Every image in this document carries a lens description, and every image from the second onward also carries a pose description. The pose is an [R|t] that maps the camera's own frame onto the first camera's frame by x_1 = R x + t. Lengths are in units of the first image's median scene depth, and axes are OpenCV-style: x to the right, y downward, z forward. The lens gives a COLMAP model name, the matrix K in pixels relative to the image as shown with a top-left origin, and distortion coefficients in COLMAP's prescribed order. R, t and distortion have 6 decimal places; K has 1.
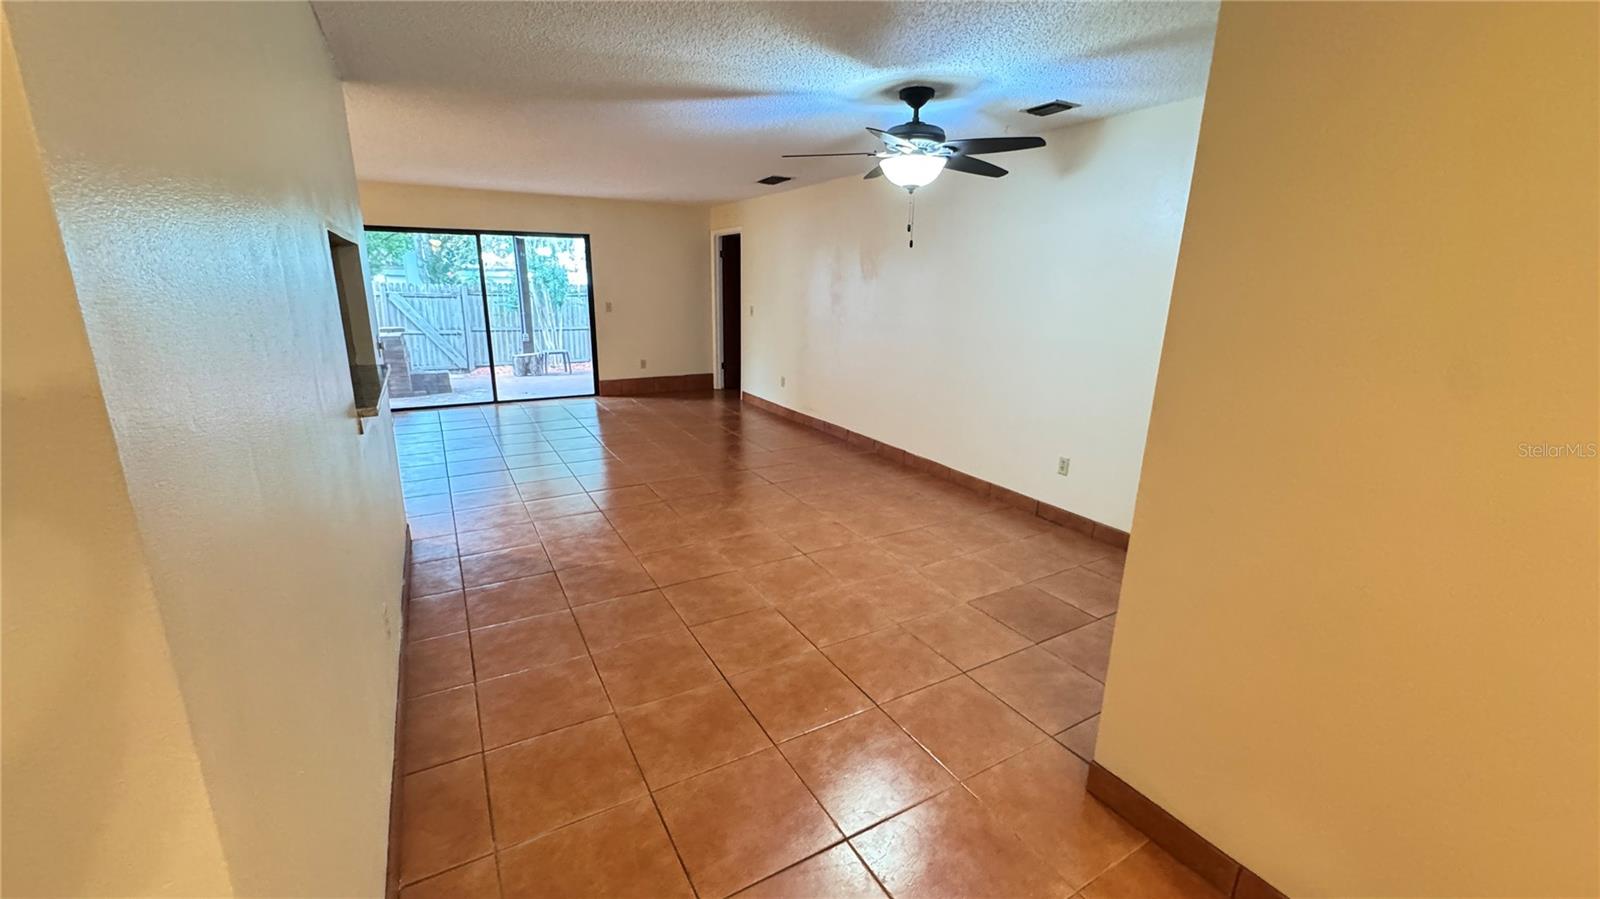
lens RADIAL K [[641.0, 0, 798.8], [0, 641.0, 449.8], [0, 0, 1]] dist [0.000345, 0.000137]
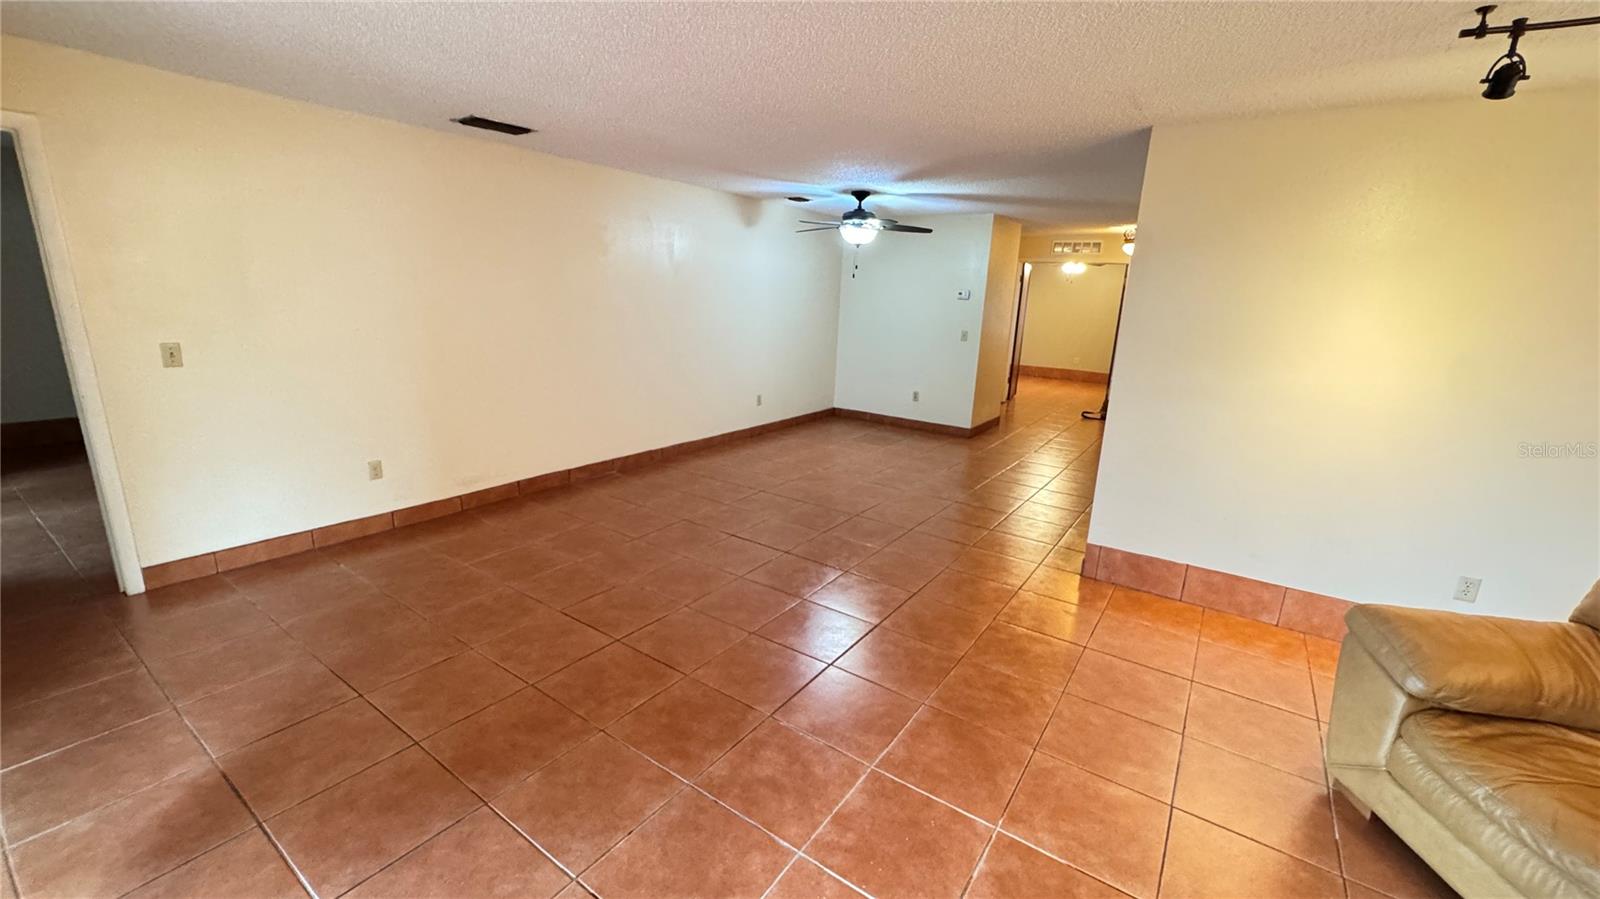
lens RADIAL K [[641.0, 0, 800.6], [0, 641.0, 451.7], [0, 0, 1]] dist [0.000345, 0.000137]
pose [[-0.423597, -0.254363, 0.869405, -0.919969], [0.190383, 0.913331, 0.359974, -0.354040], [-0.885618, 0.318004, -0.338458, 1.228421]]
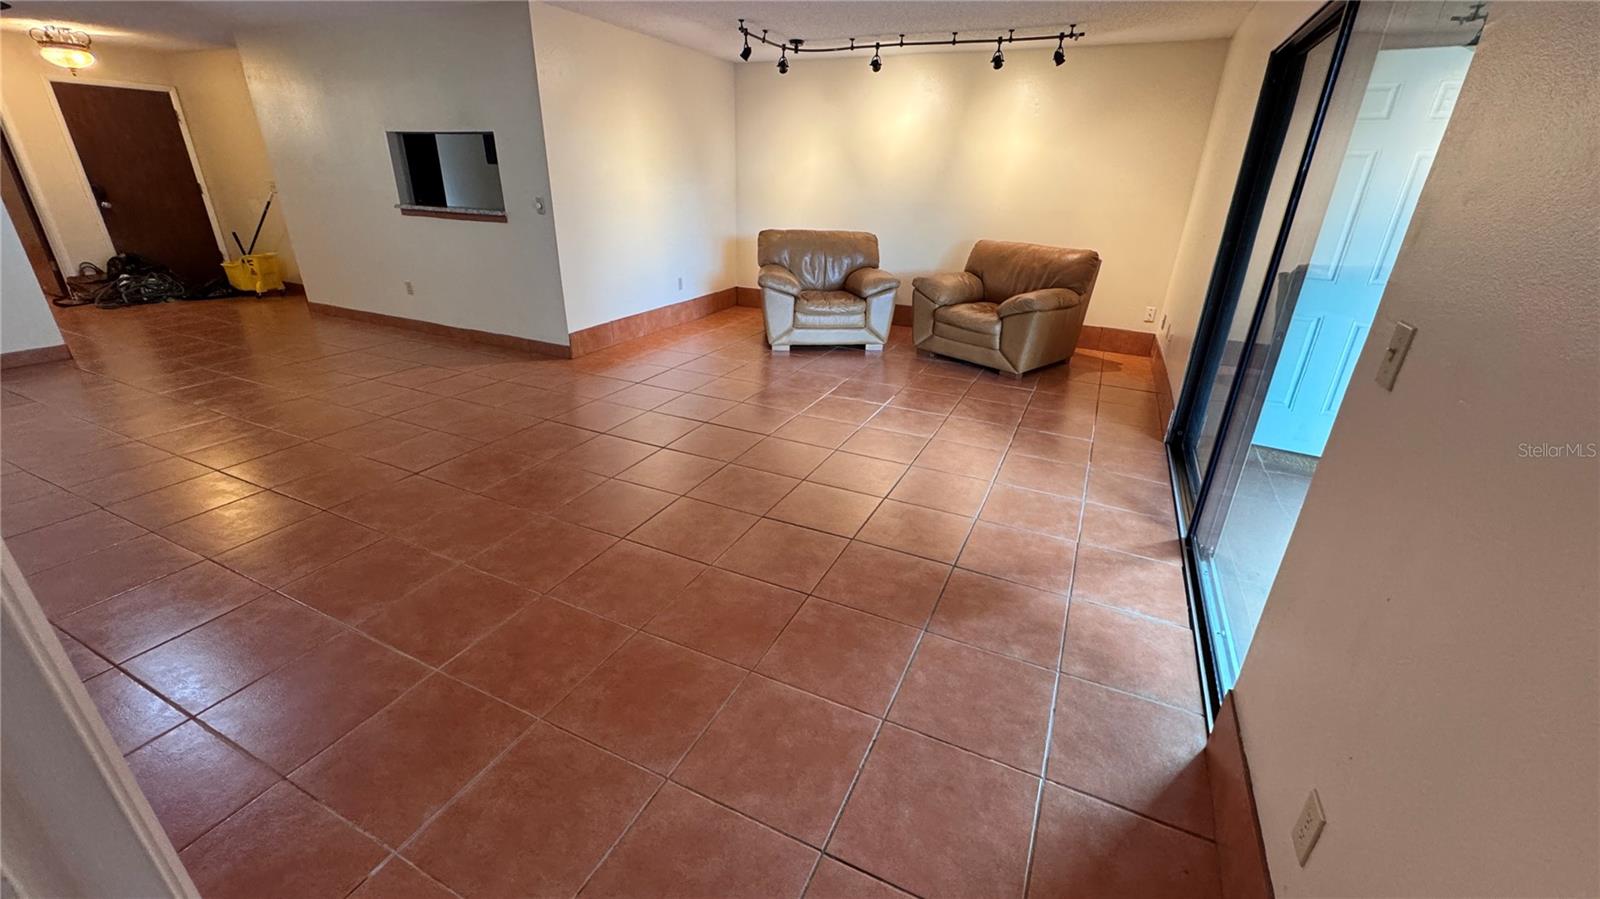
lens RADIAL K [[641.0, 0, 804.3], [0, 641.0, 449.5], [0, 0, 1]] dist [0.000345, 0.000137]
pose [[-0.817470, 0.188800, -0.544148, -0.177124], [-0.191632, 0.801770, 0.566075, -0.421496], [0.543157, 0.567026, -0.619243, 1.638339]]
